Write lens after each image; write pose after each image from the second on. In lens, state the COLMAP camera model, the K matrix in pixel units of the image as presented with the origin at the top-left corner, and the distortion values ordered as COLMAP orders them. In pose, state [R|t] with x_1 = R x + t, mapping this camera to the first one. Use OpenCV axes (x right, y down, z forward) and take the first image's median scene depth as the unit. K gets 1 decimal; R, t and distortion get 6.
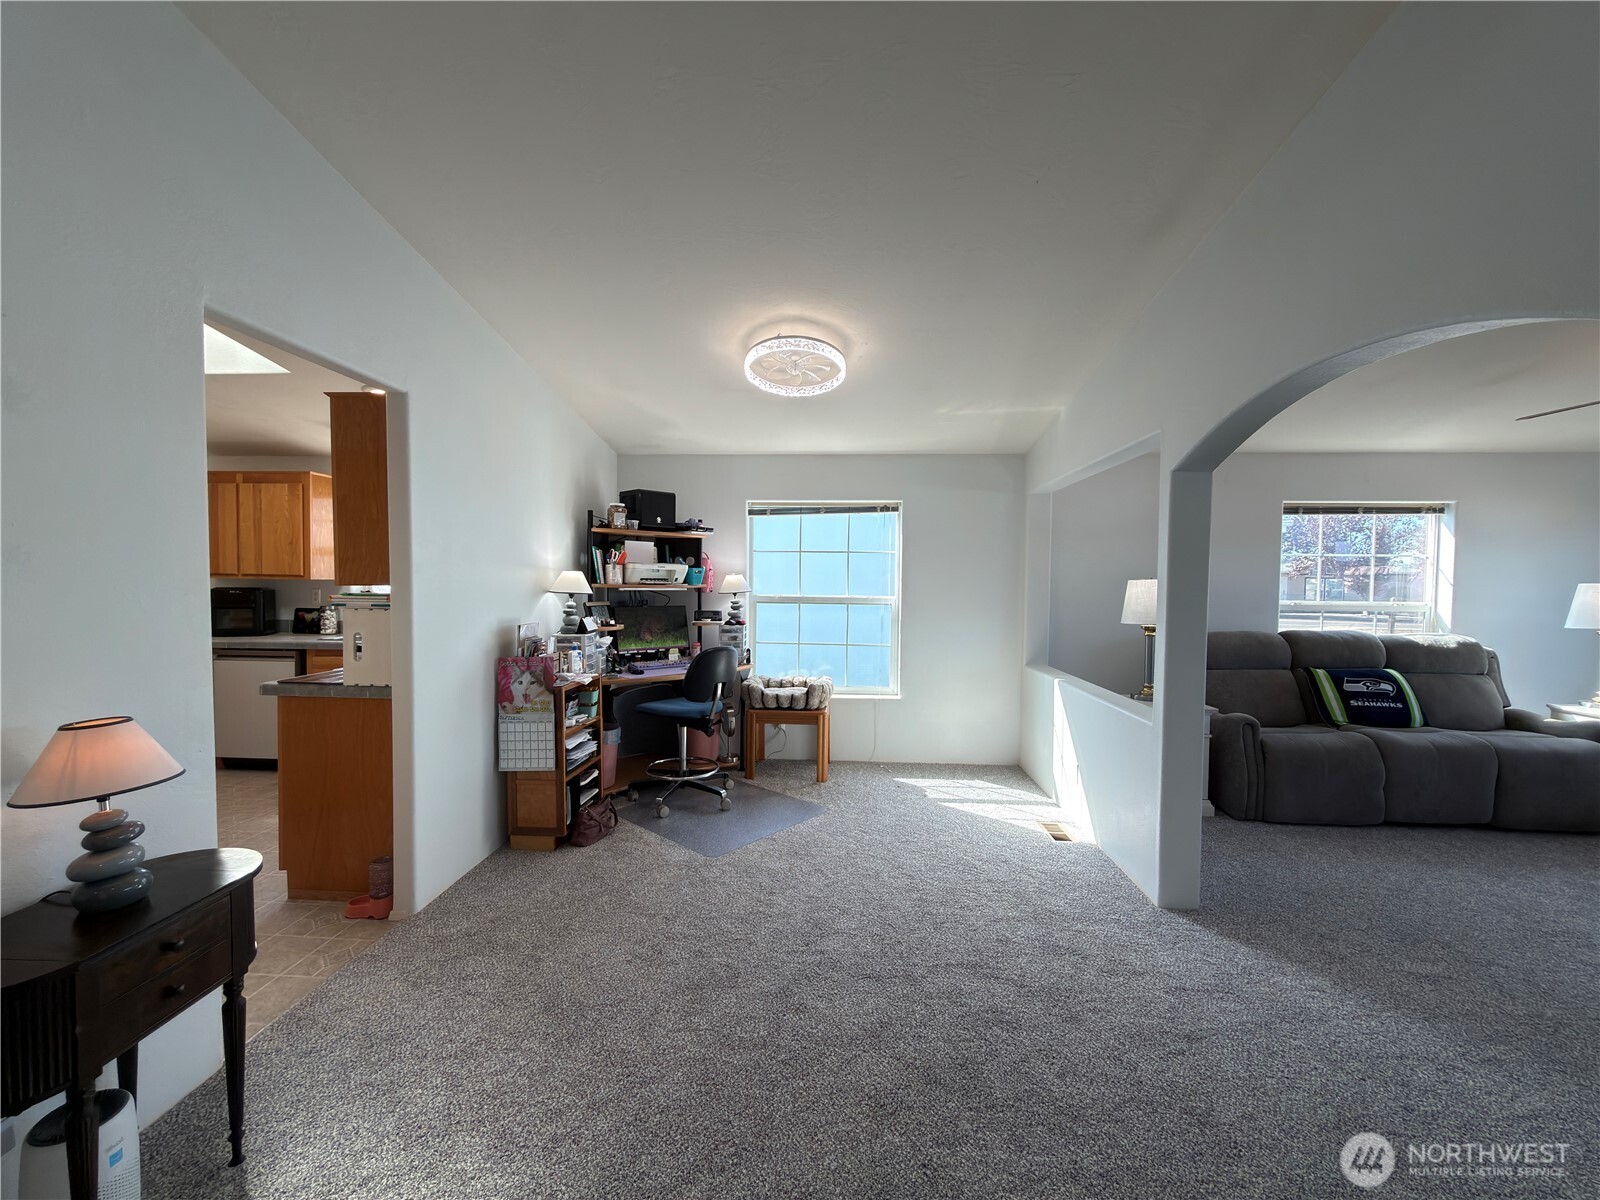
lens RADIAL K [[636.5, 0, 798.5], [0, 636.5, 602.9], [0, 0, 1]] dist [0.001148, -0.000224]
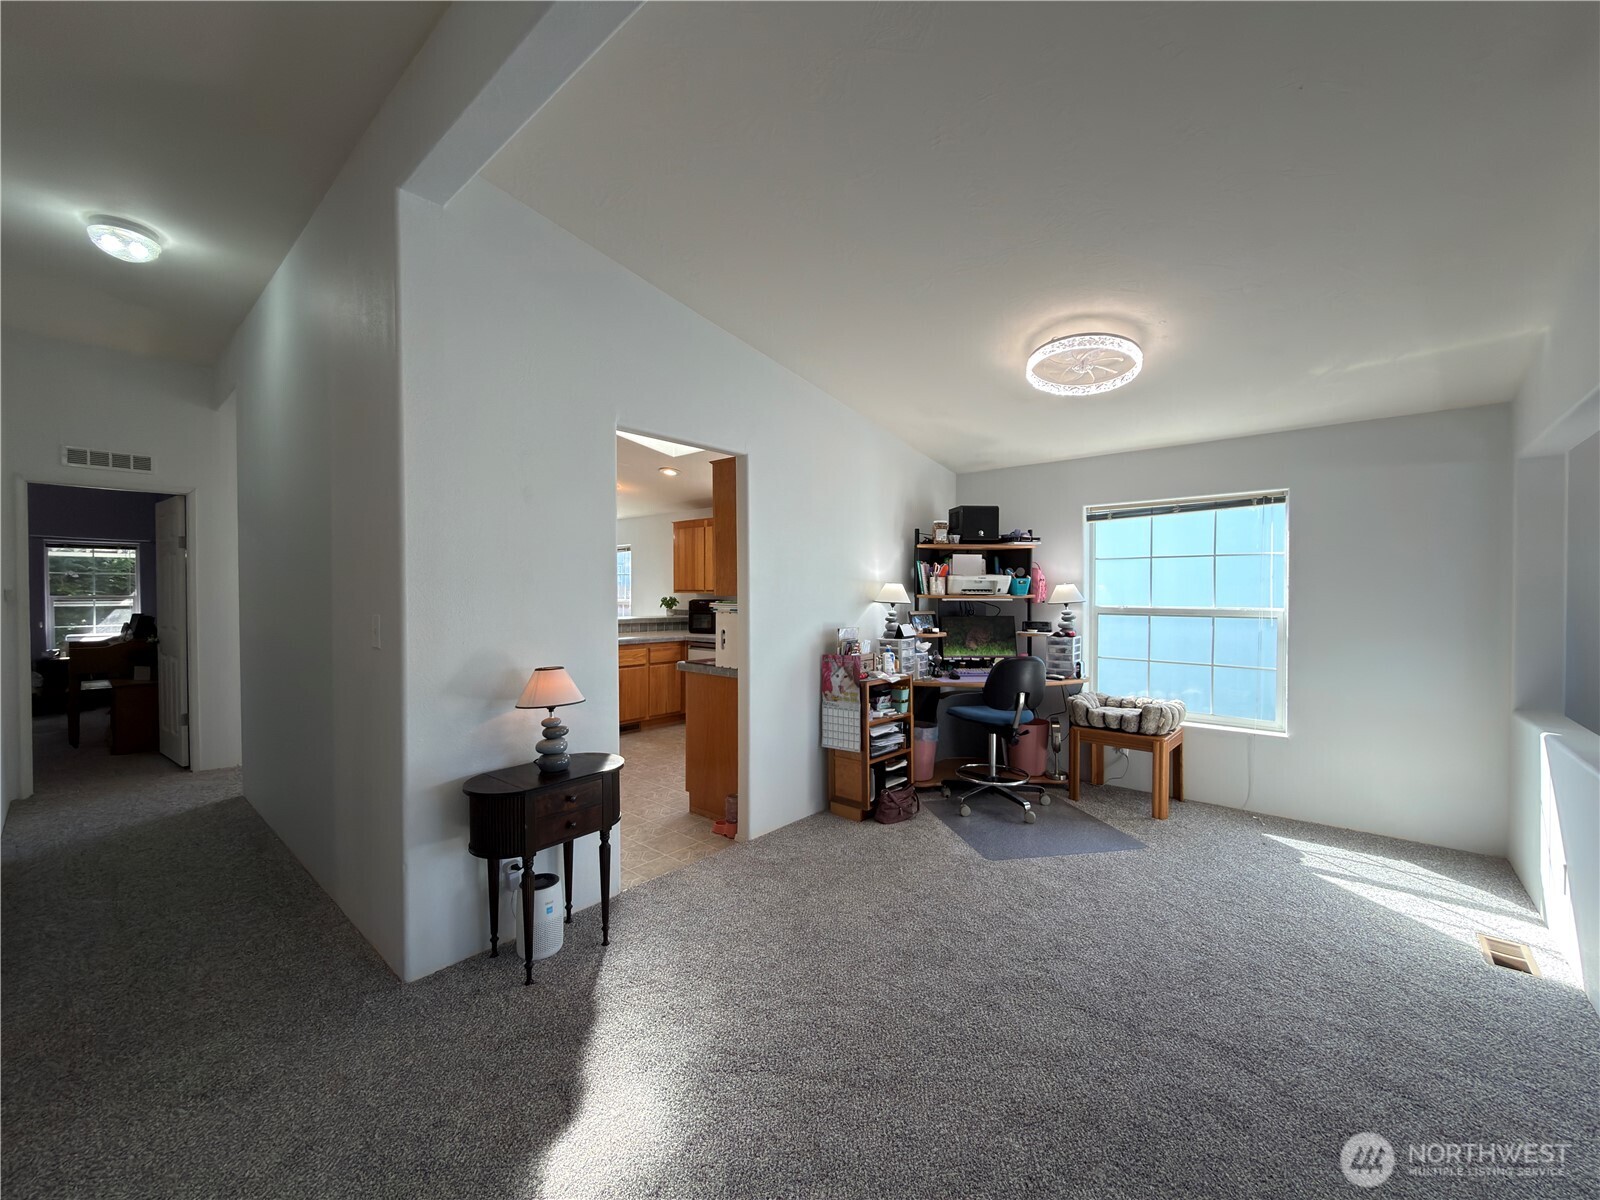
lens RADIAL K [[636.5, 0, 797.4], [0, 636.5, 601.7], [0, 0, 1]] dist [0.001148, -0.000224]
pose [[0.791348, -0.000556, -0.611365, 0.195722], [-0.014354, 0.999707, -0.019489, 0.007245], [0.611197, 0.024198, 0.791108, -0.006687]]
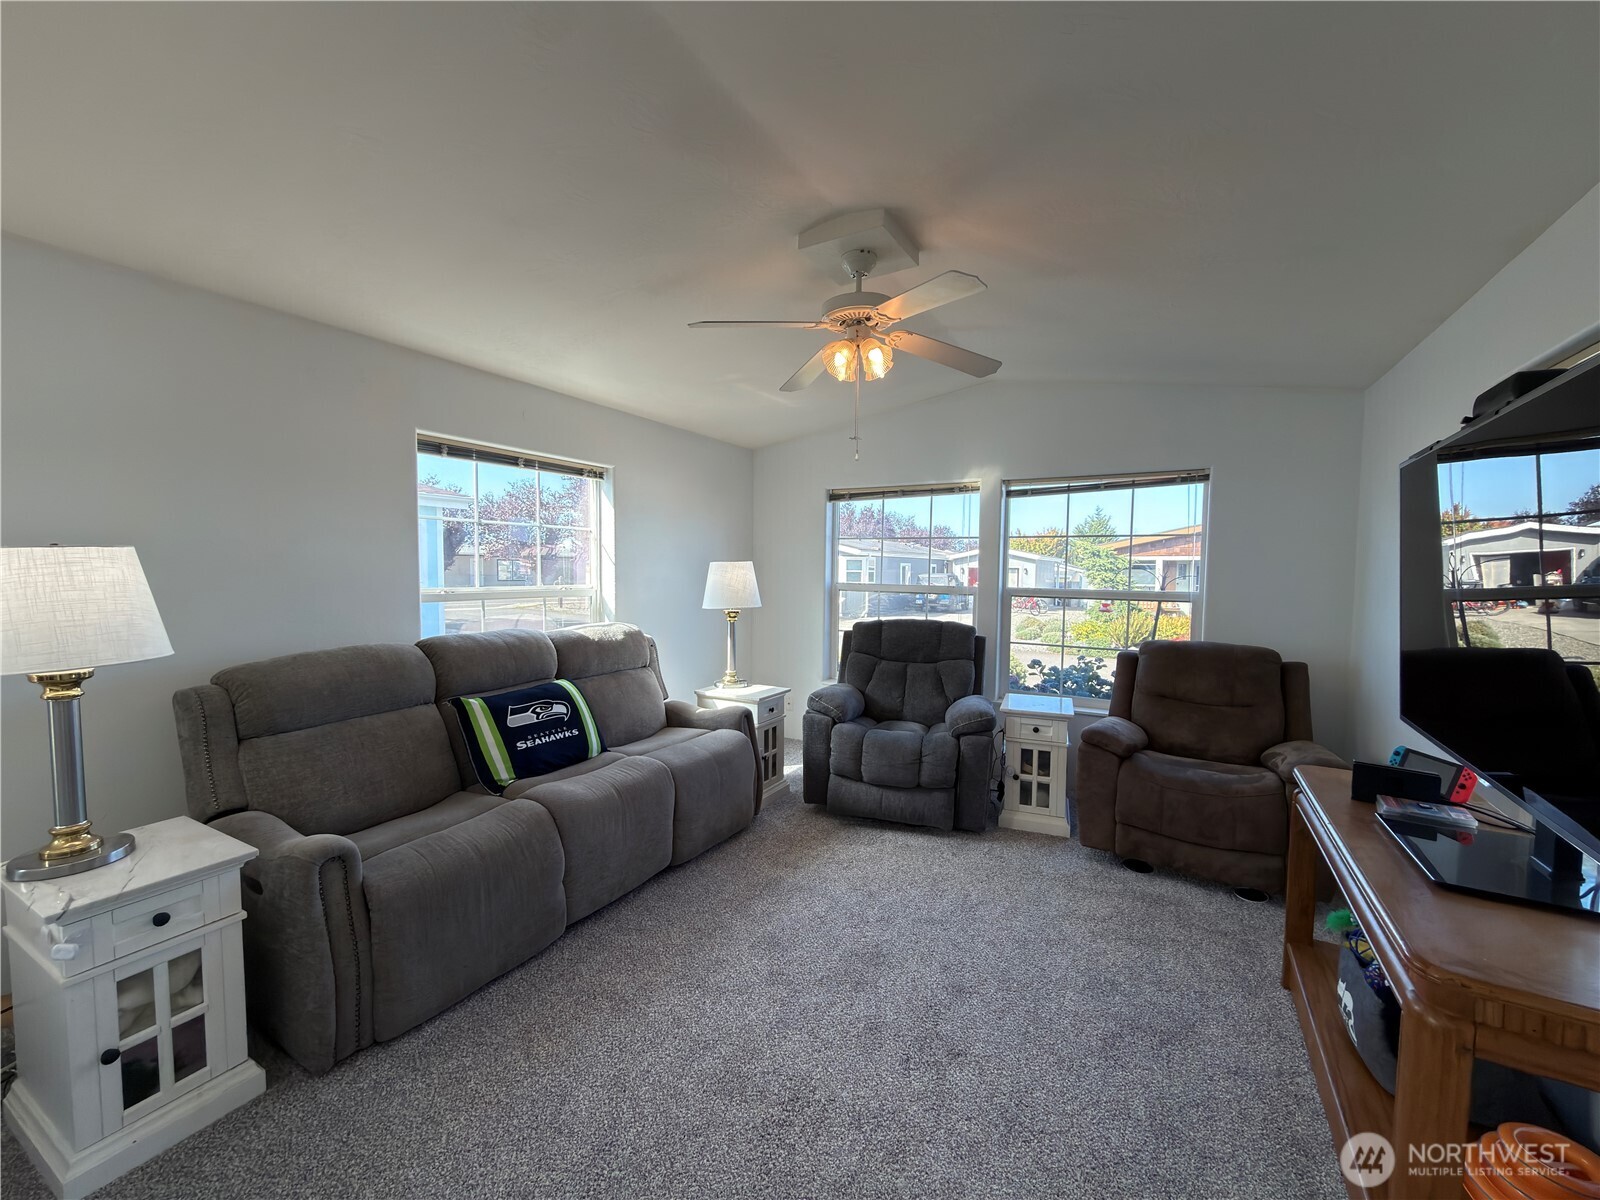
lens RADIAL K [[636.5, 0, 805.9], [0, 636.5, 602.7], [0, 0, 1]] dist [0.001148, -0.000224]
pose [[0.437150, -0.053318, 0.897807, 0.415845], [0.028816, 0.998559, 0.045270, -0.008749], [-0.898927, 0.006082, 0.438056, 0.445773]]
